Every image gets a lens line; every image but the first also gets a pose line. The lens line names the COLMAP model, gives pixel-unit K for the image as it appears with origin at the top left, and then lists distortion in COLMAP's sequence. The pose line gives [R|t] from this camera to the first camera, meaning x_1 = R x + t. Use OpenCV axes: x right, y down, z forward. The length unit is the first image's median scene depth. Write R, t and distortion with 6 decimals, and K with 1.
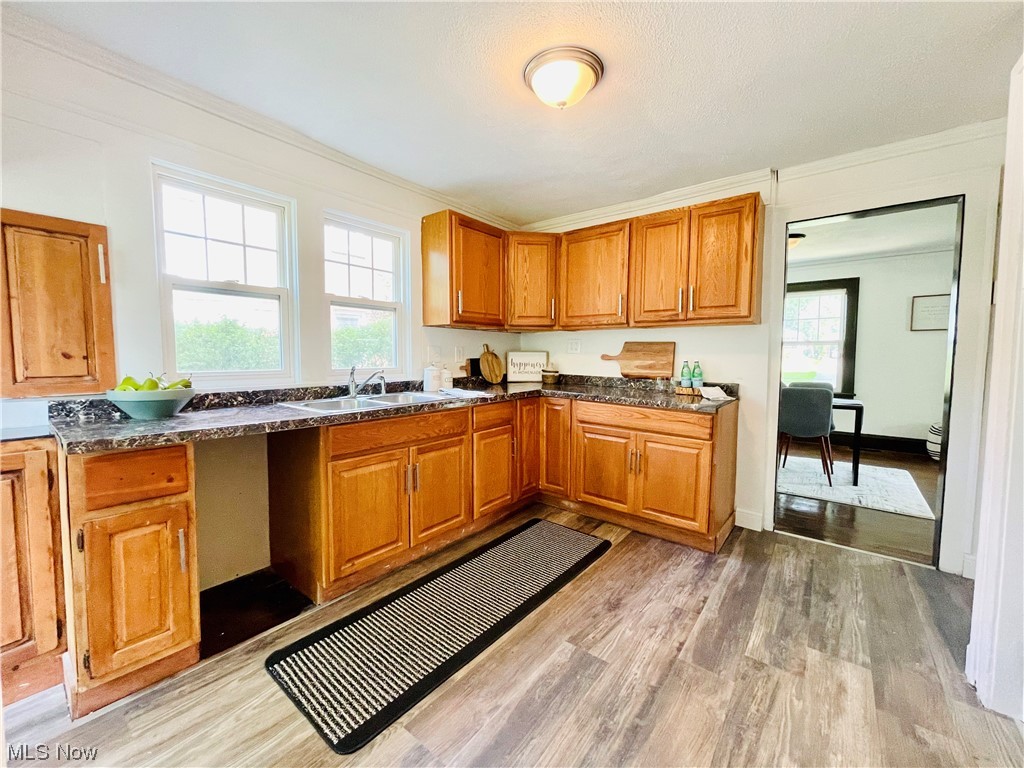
lens RADIAL K [[420.1, 0, 508.2], [0, 420.1, 385.0], [0, 0, 1]] dist [-0.015141, 0.011937]
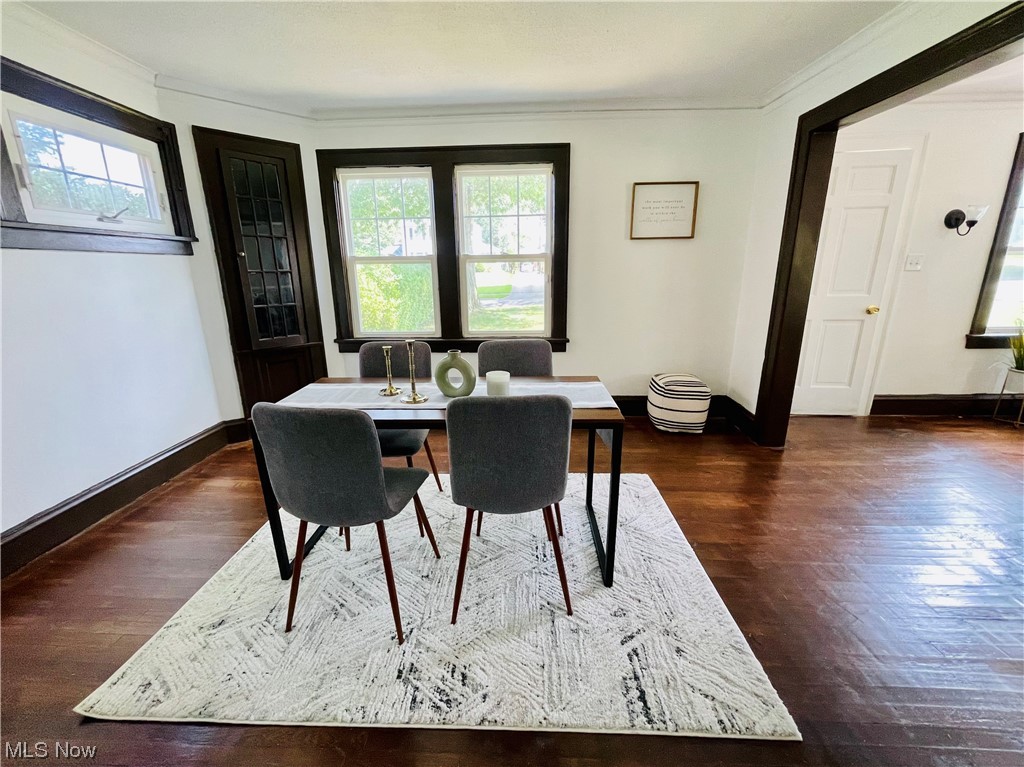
lens RADIAL K [[420.1, 0, 508.2], [0, 420.1, 384.5], [0, 0, 1]] dist [-0.015141, 0.011937]
pose [[0.808114, -0.167126, 0.564819, 0.372399], [0.054192, 0.975932, 0.211237, -0.052592], [-0.586528, -0.140095, 0.797721, 0.523358]]
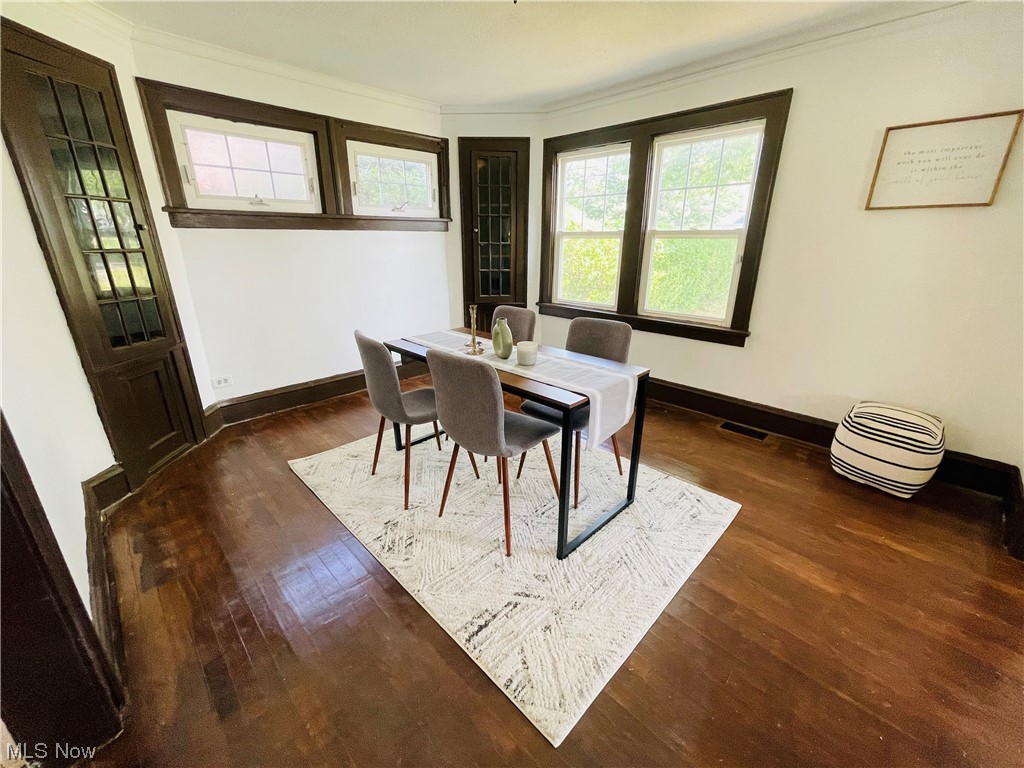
lens RADIAL K [[414.4, 0, 512.0], [0, 414.4, 384.0], [0, 0, 1]] dist [0.000371, -0.000159]
pose [[0.993062, 0.040363, -0.110444, 0.584911], [-0.009417, 0.963523, 0.267460, -0.056965], [0.117210, -0.264564, 0.957219, 0.421256]]
